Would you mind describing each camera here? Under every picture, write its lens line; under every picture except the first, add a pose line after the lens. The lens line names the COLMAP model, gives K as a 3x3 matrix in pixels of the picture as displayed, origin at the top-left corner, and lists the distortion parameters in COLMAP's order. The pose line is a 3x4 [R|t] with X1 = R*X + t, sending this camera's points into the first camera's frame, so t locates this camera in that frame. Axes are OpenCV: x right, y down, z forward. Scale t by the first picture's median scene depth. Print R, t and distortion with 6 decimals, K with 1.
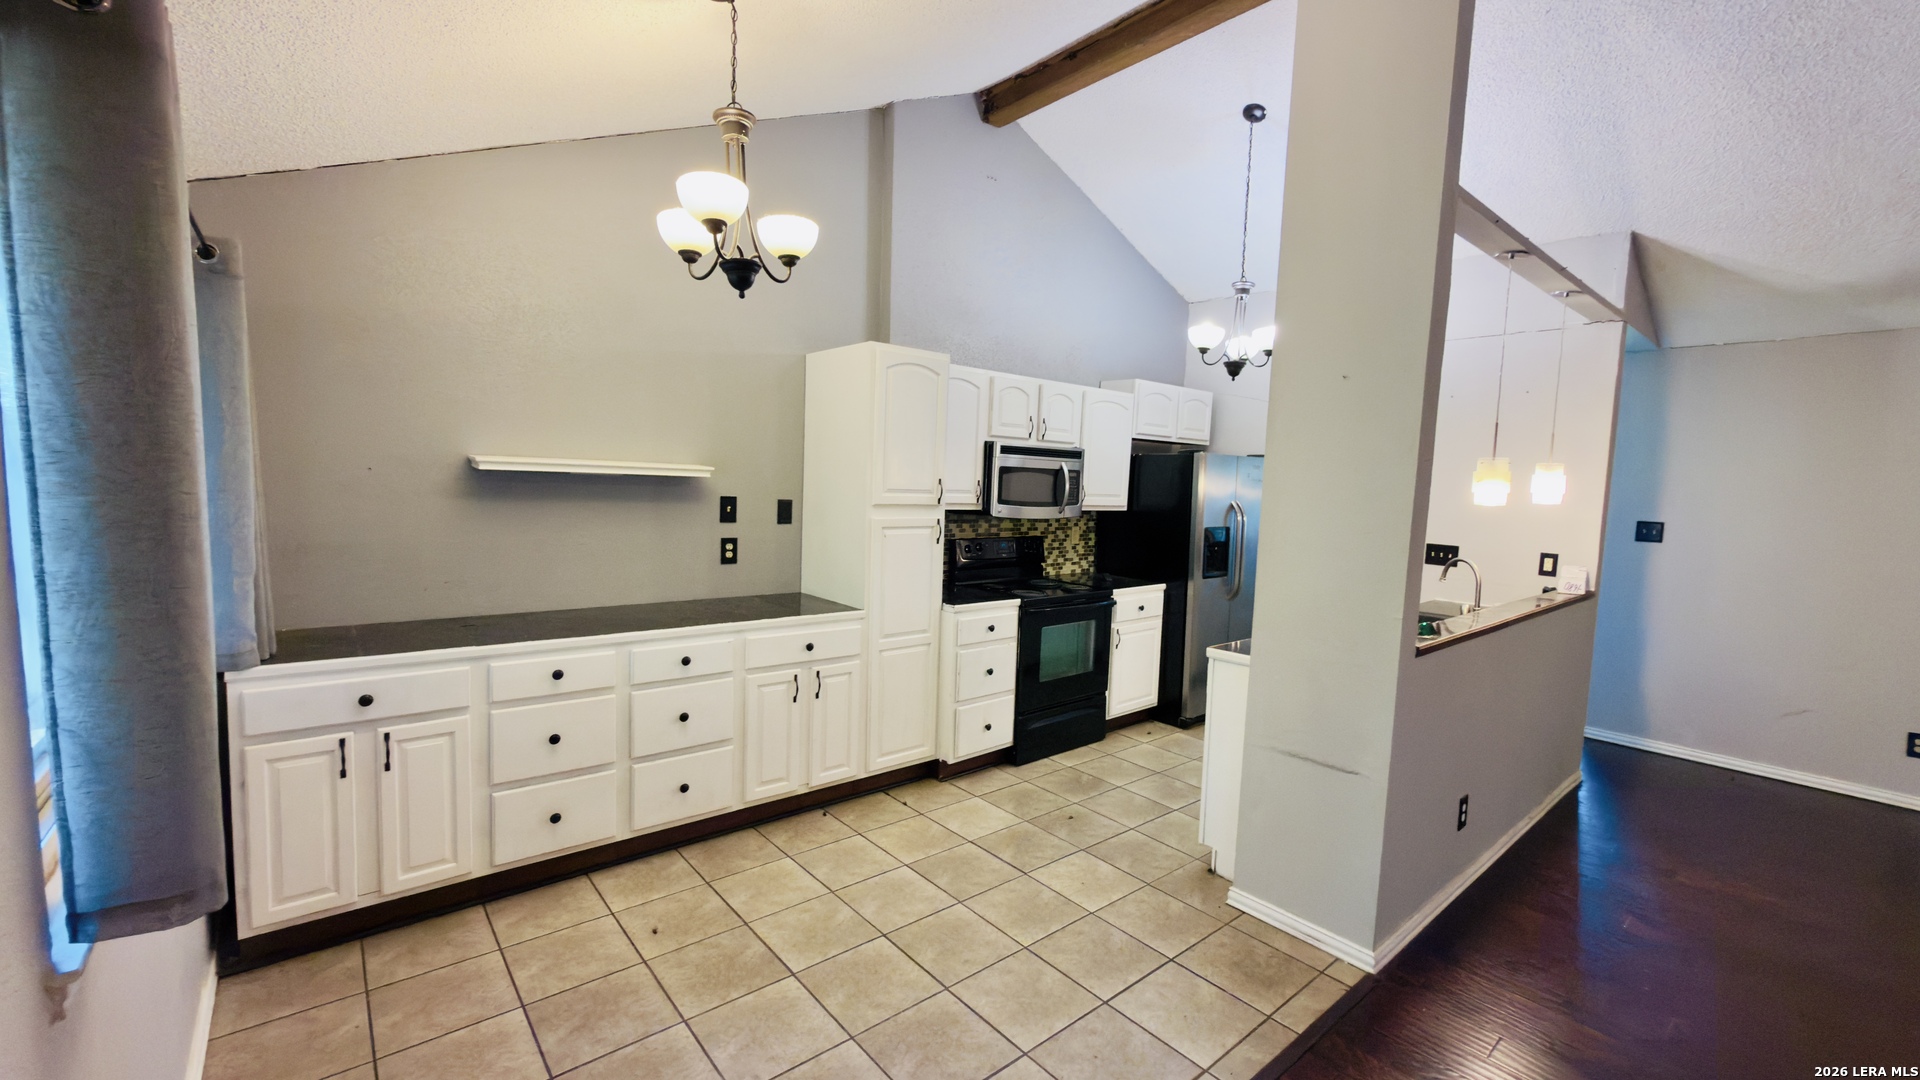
lens RADIAL K [[780.2, 0, 960.0], [0, 780.2, 540.0], [0, 0, 1]] dist [0.000454, 0.000048]
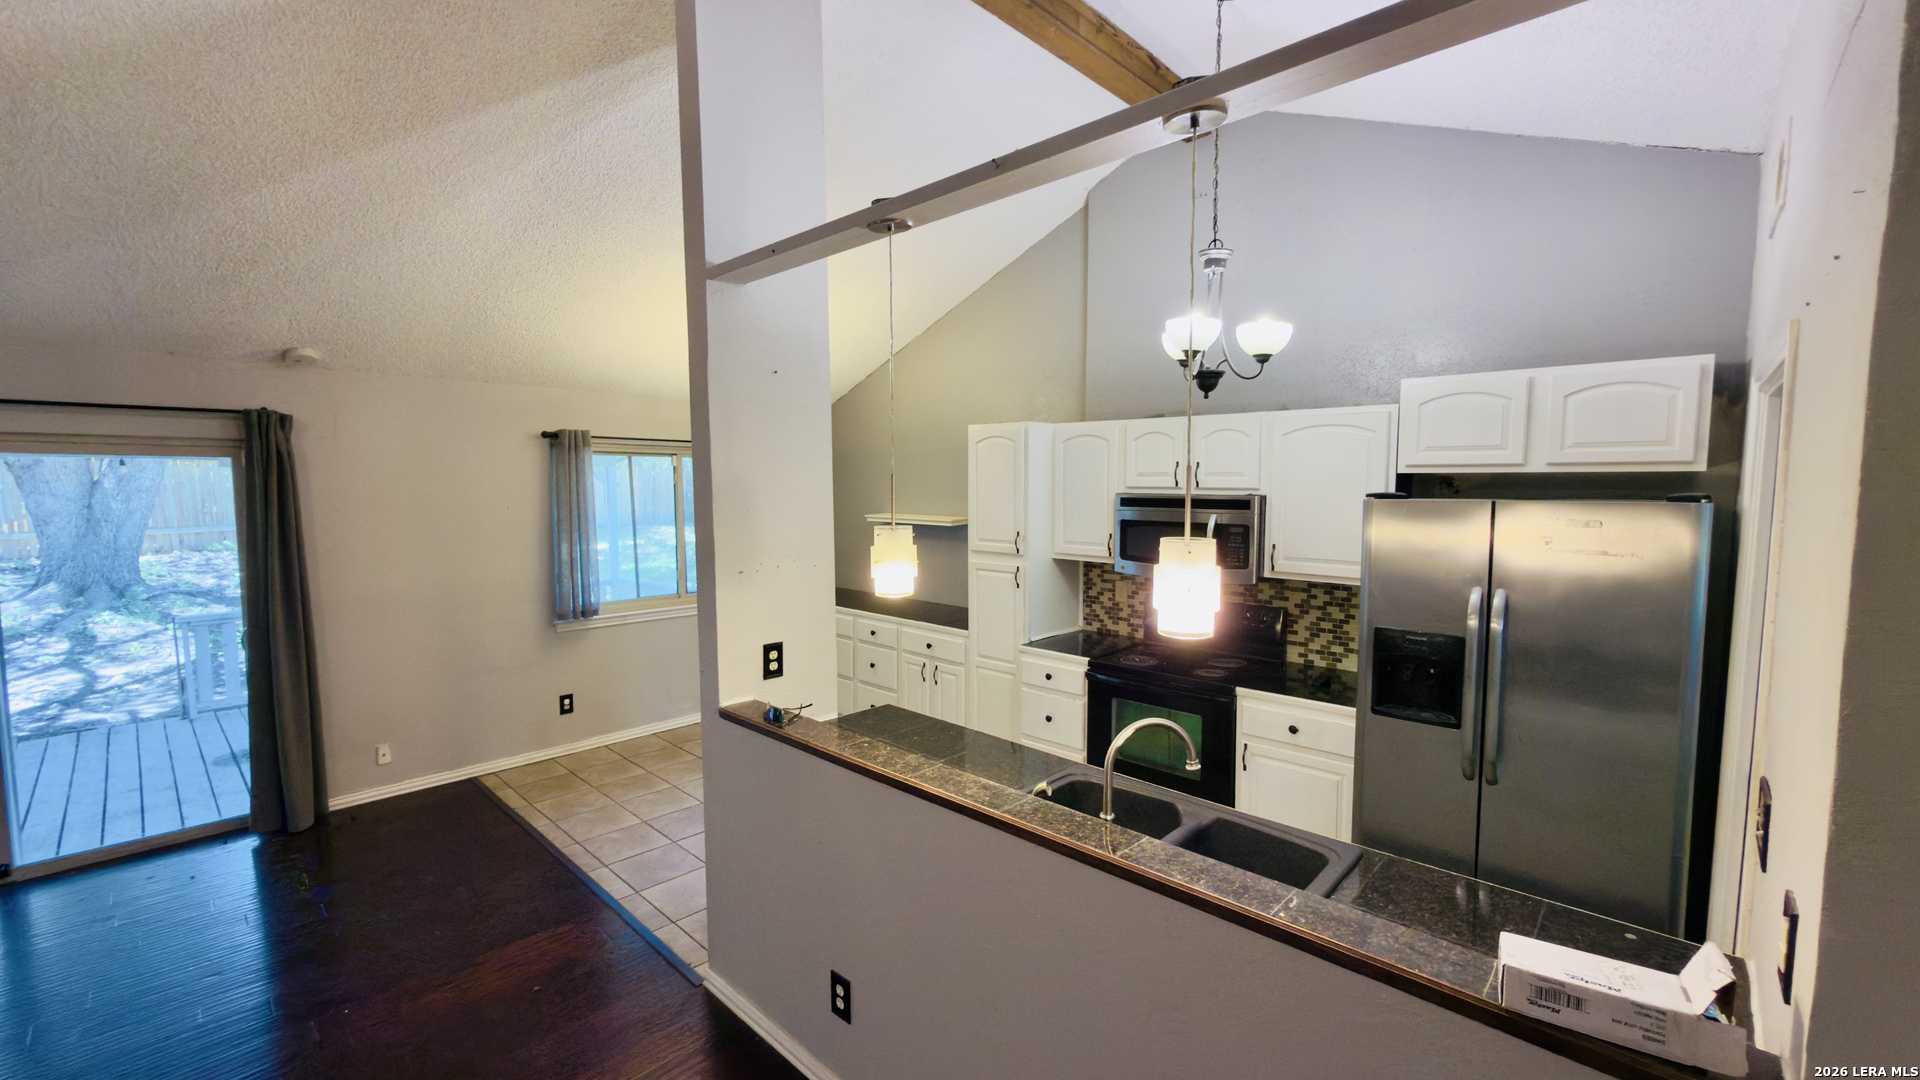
lens RADIAL K [[767.2, 0, 960.0], [0, 767.2, 540.0], [0, 0, 1]] dist [-0.001898, 0.000056]
pose [[0.113998, 0.037987, -0.992754, 0.893669], [-0.078627, 0.996479, 0.029101, -0.076182], [0.990365, 0.074740, 0.116584, 0.648332]]
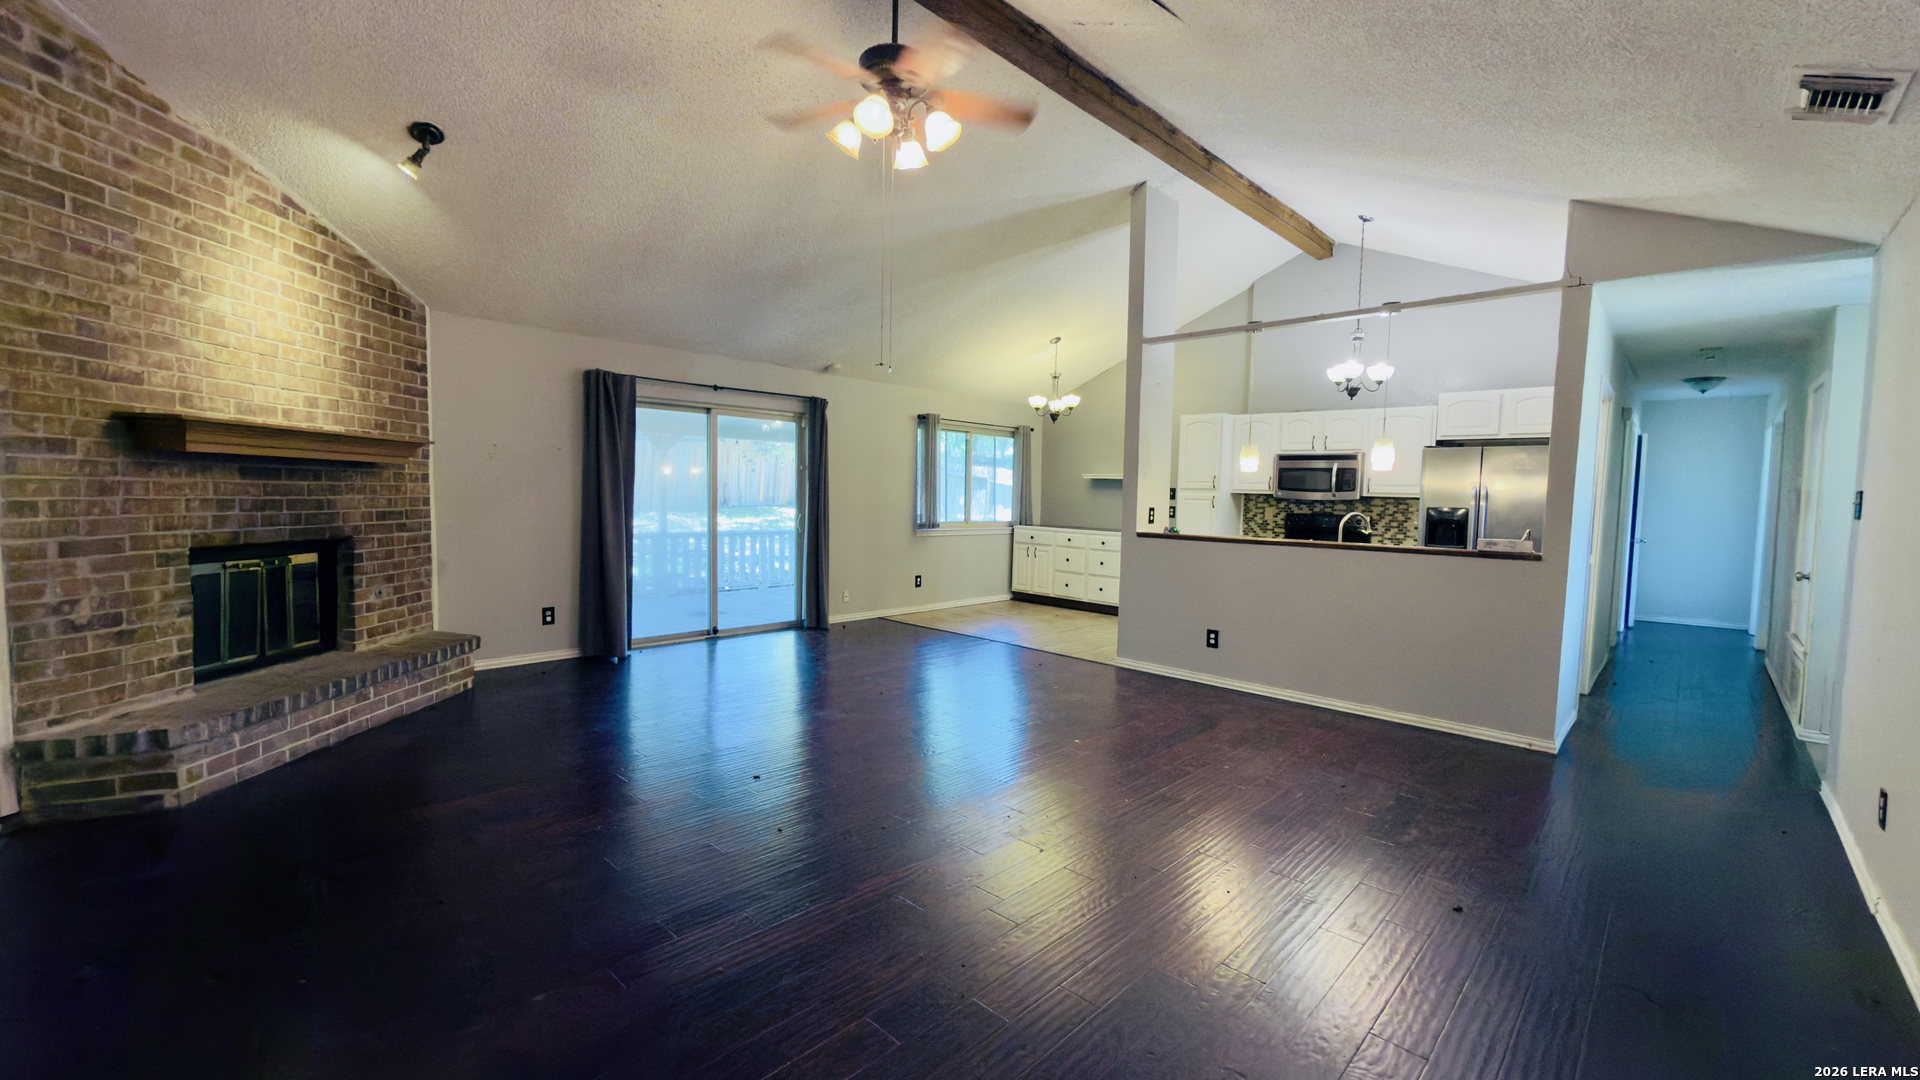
lens RADIAL K [[767.2, 0, 960.0], [0, 767.2, 540.0], [0, 0, 1]] dist [-0.001898, 0.000056]
pose [[0.110863, 0.030685, -0.993362, 1.545482], [-0.100041, 0.994791, 0.019564, 0.093703], [0.988788, 0.097208, 0.113355, 0.117307]]
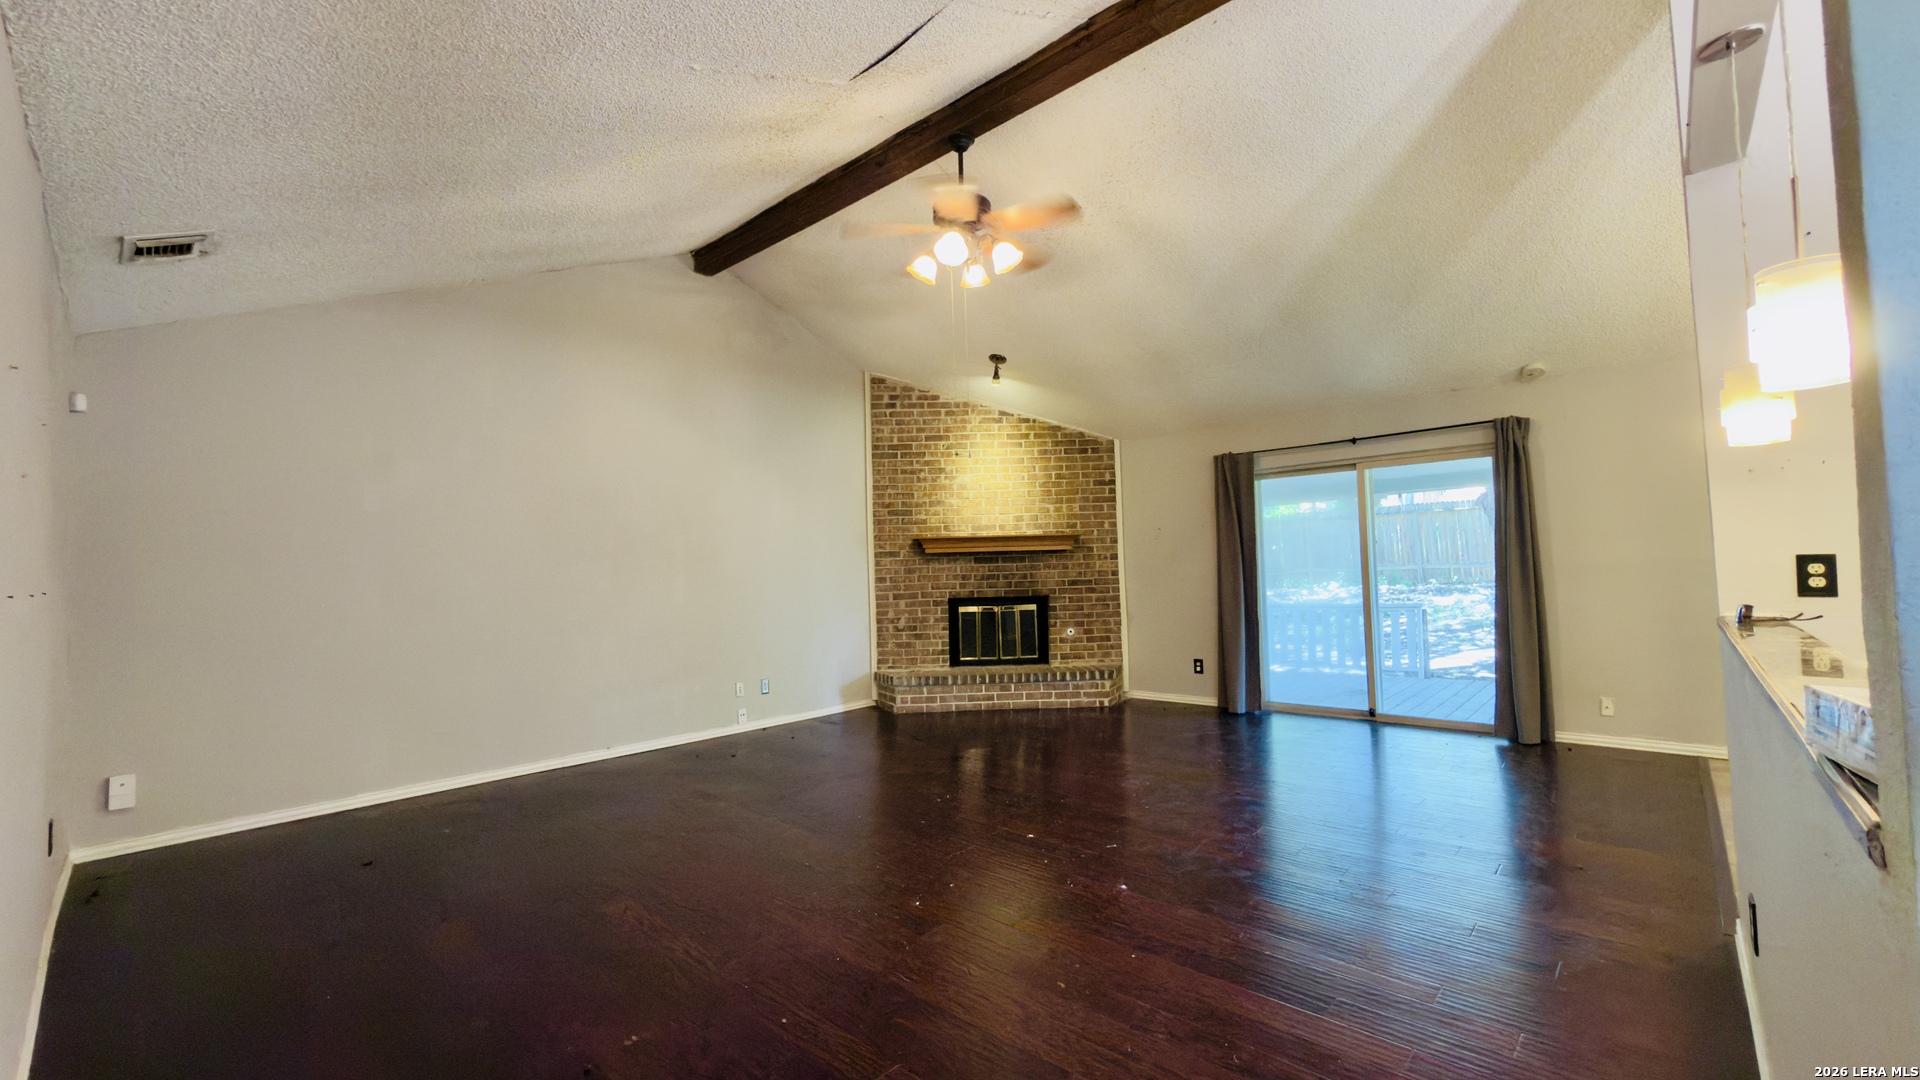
lens RADIAL K [[767.2, 0, 960.0], [0, 767.2, 540.0], [0, 0, 1]] dist [-0.001898, 0.000056]
pose [[-0.992296, -0.007253, -0.123681, 0.898056], [-0.012457, 0.999067, 0.041355, 0.008714], [0.123265, 0.042577, -0.991460, 0.997380]]
